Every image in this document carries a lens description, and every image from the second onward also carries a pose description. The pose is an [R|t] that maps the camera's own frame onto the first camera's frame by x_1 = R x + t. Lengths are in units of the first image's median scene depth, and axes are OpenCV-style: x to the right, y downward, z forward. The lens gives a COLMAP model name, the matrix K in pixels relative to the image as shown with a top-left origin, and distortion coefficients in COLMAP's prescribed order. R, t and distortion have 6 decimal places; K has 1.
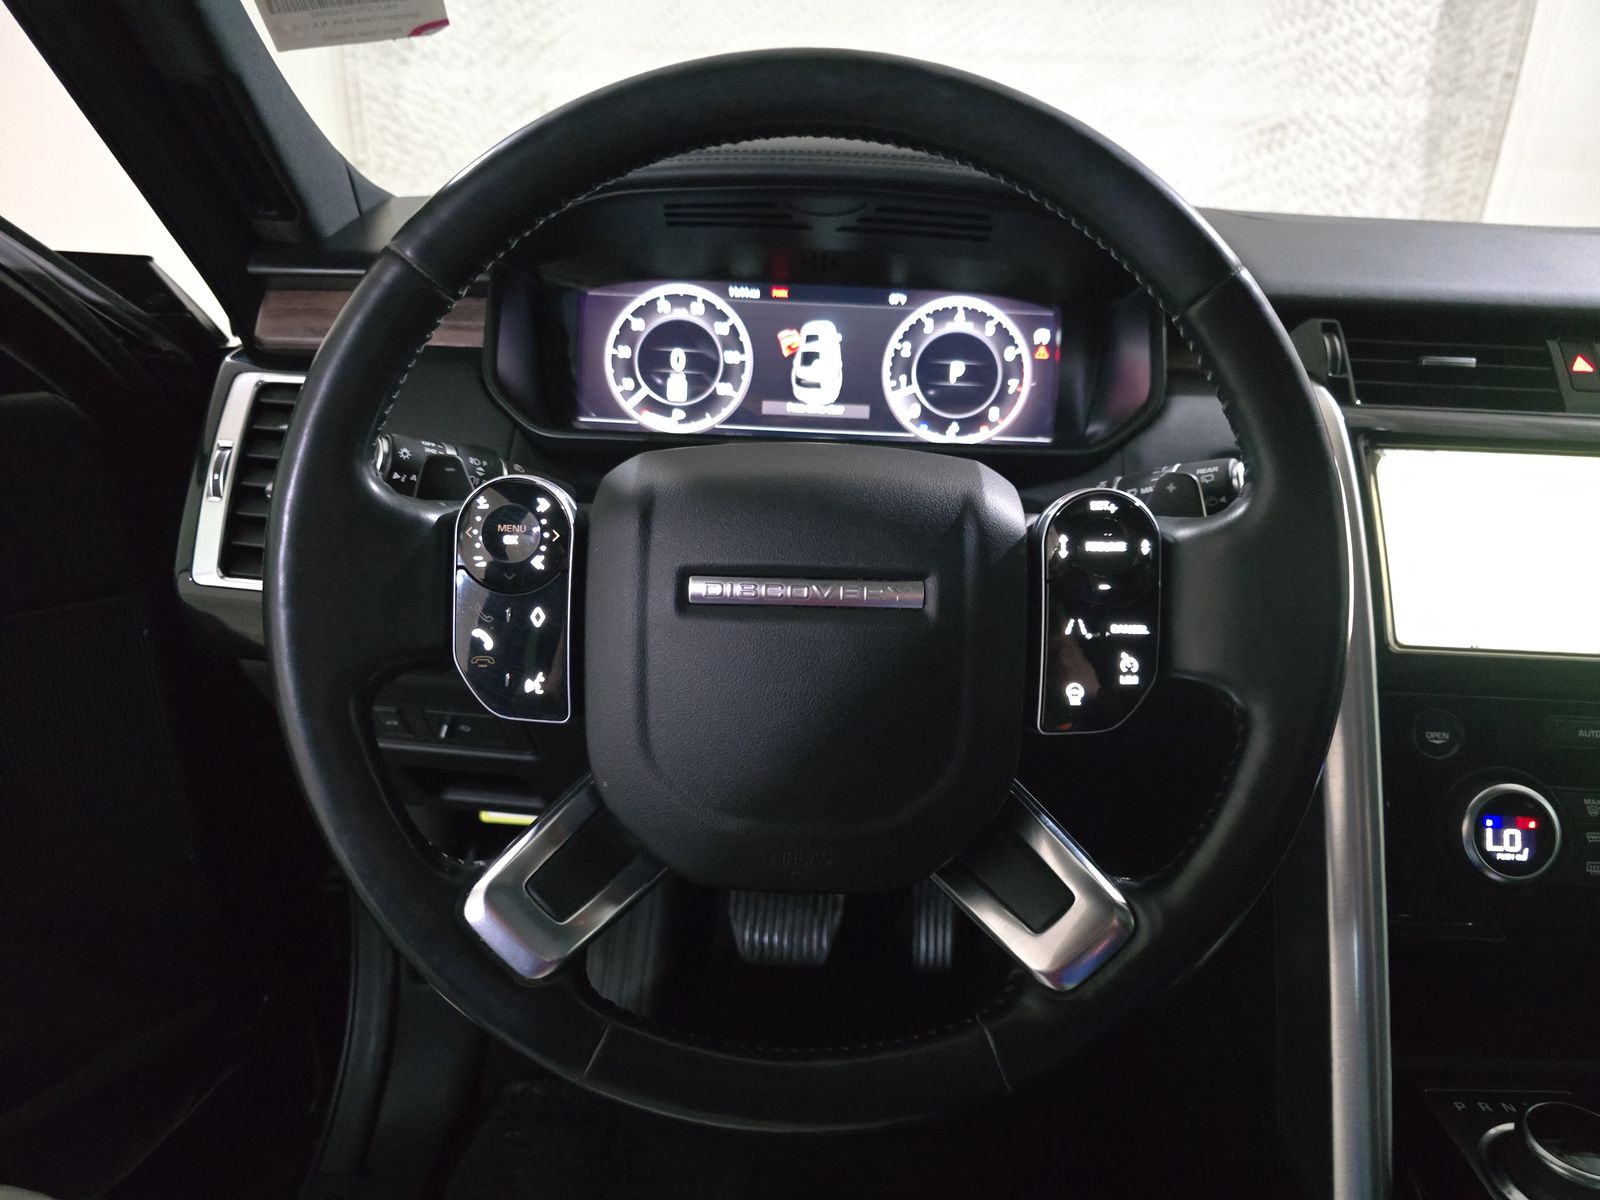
lens RADIAL K [[1079.9, 0, 804.5], [0, 1079.9, 604.5], [0, 0, 1]] dist [-0.004438, -0.006565]
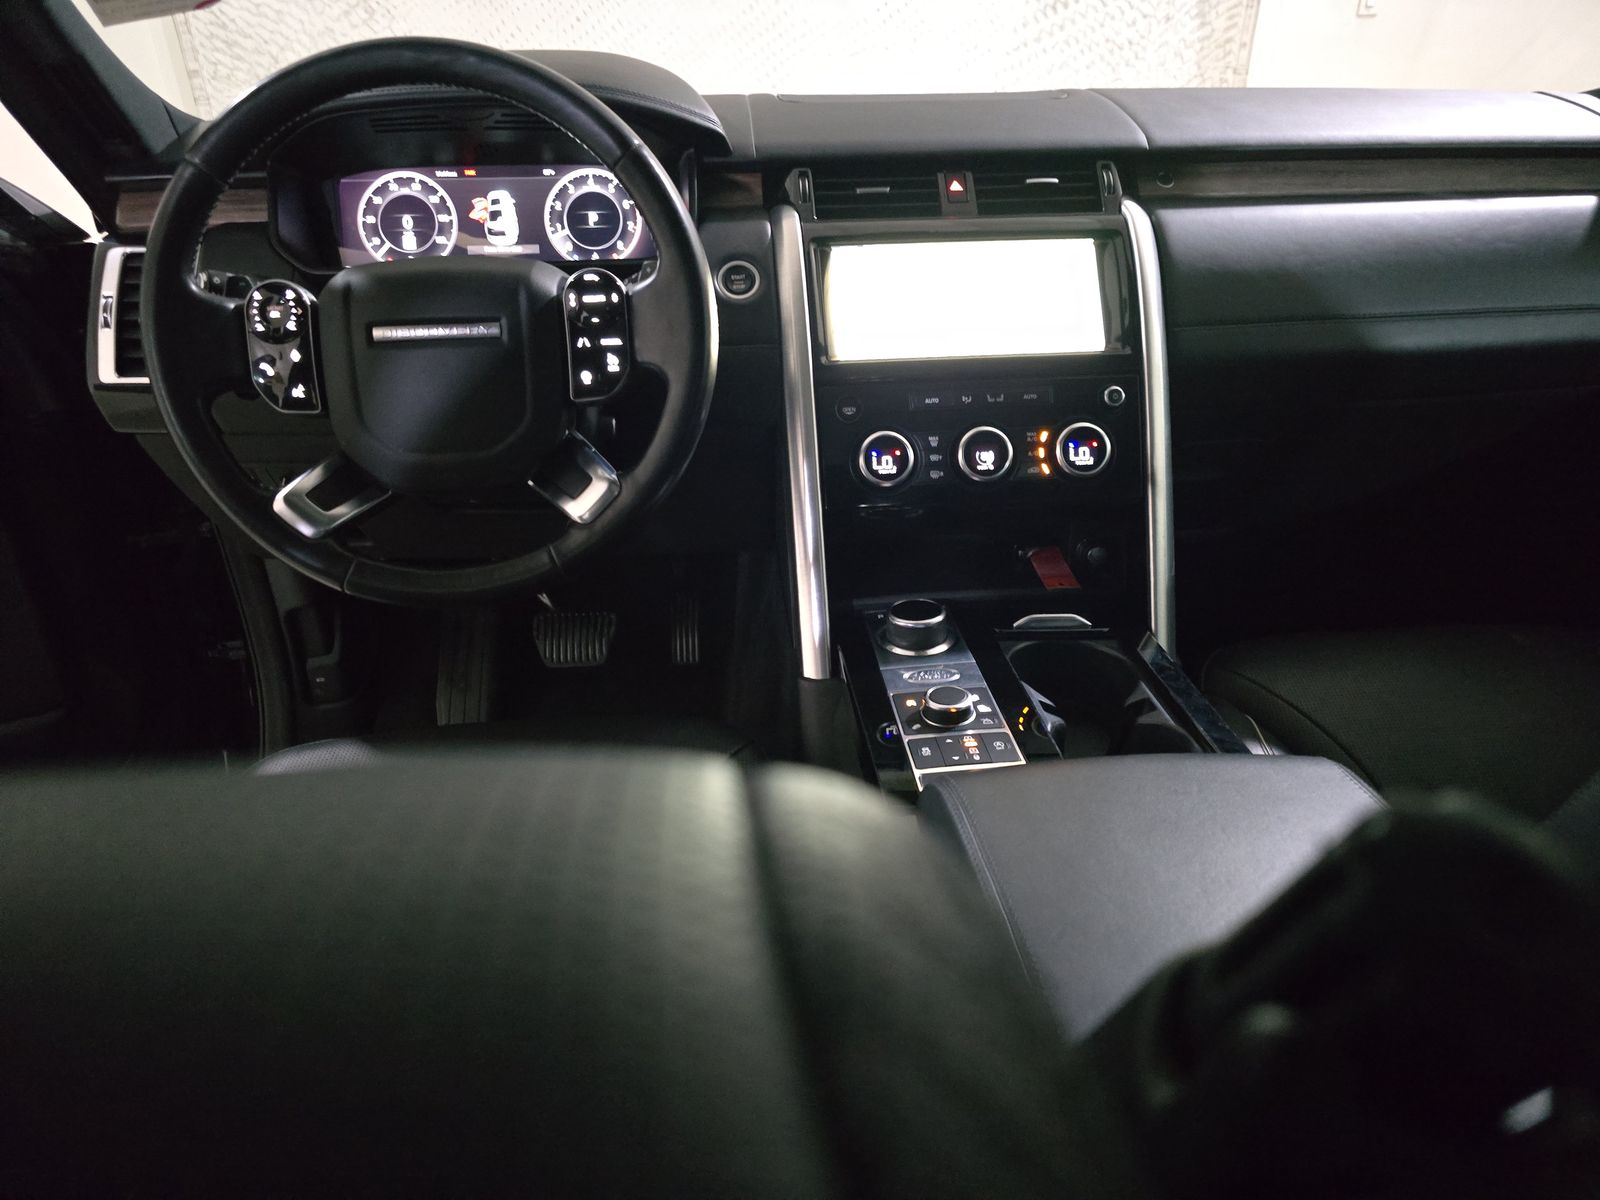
lens RADIAL K [[1059.5, 0, 800.0], [0, 1059.5, 600.0], [0, 0, 1]] dist [0.005128, 0.003581]
pose [[0.994067, -0.088112, 0.063771, 0.293303], [0.081051, 0.991066, 0.105920, 0.190421], [-0.072535, -0.100122, 0.992328, -0.588141]]
